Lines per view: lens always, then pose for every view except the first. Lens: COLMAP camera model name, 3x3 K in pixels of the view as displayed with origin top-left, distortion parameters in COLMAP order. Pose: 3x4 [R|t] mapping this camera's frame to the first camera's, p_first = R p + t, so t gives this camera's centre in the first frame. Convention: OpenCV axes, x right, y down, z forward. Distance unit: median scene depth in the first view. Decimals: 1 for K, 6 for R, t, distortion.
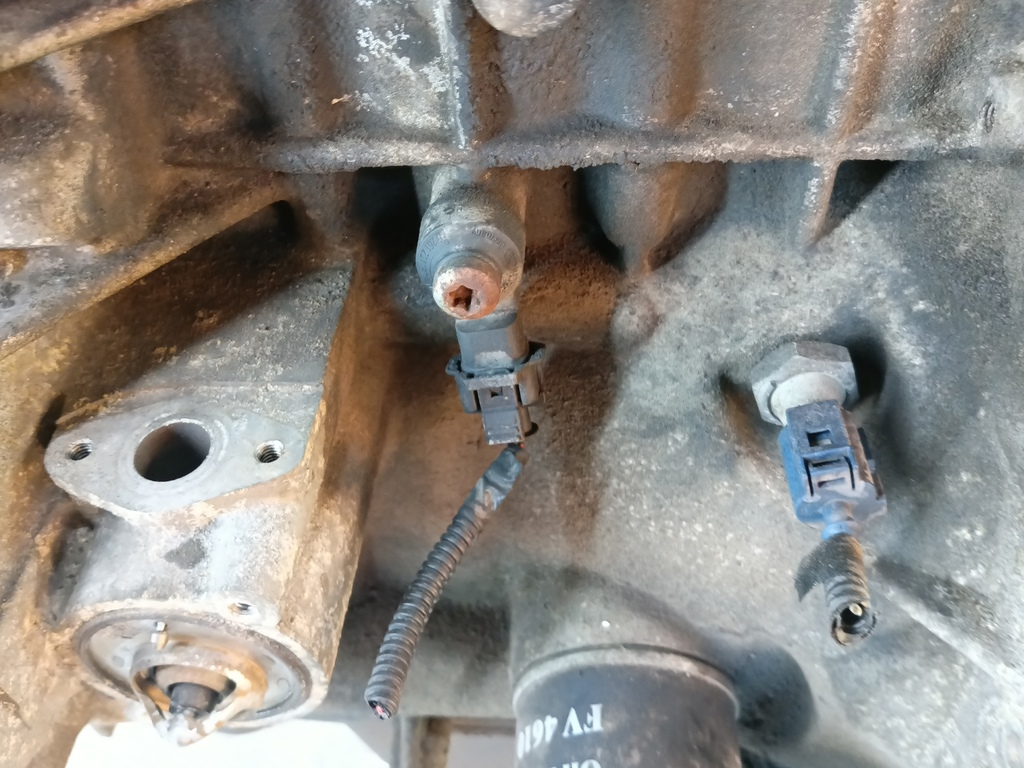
lens RADIAL K [[1030.0, 0, 512.0], [0, 1030.0, 384.0], [0, 0, 1]] dist [0.134689, -0.581688]
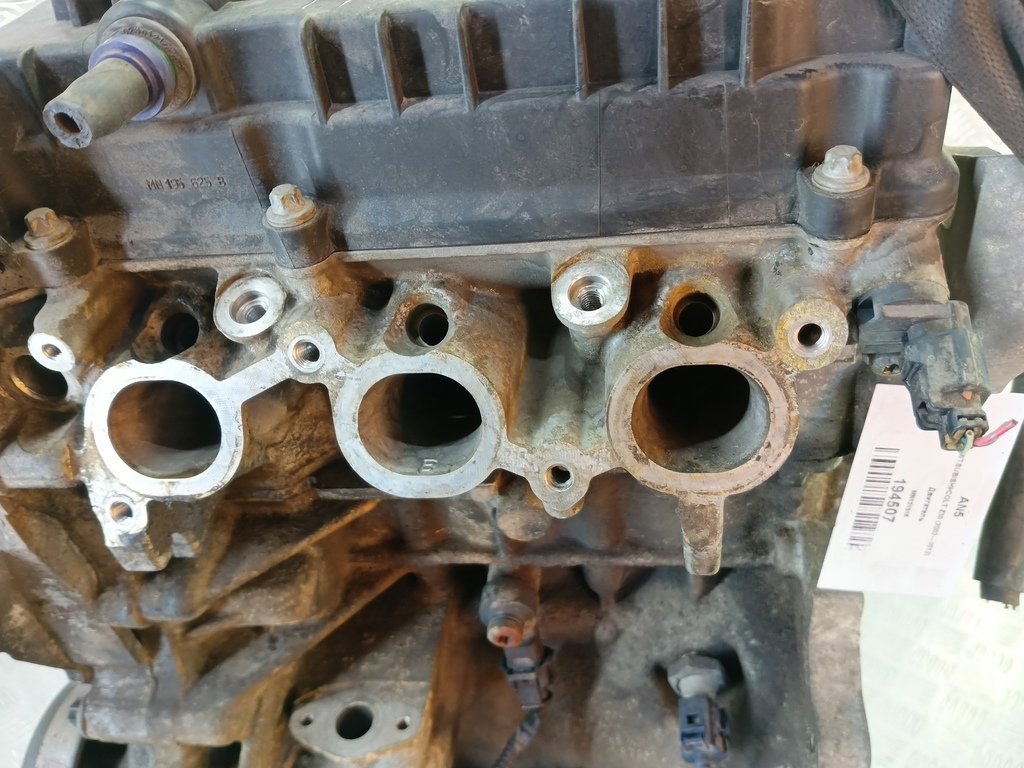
lens RADIAL K [[1030.0, 0, 512.0], [0, 1030.0, 384.0], [0, 0, 1]] dist [0.134689, -0.581688]
pose [[0.994881, -0.018001, -0.099438, 0.157624], [0.009025, 0.995902, -0.089991, -0.359550], [0.100650, 0.088633, 0.990966, -0.880000]]
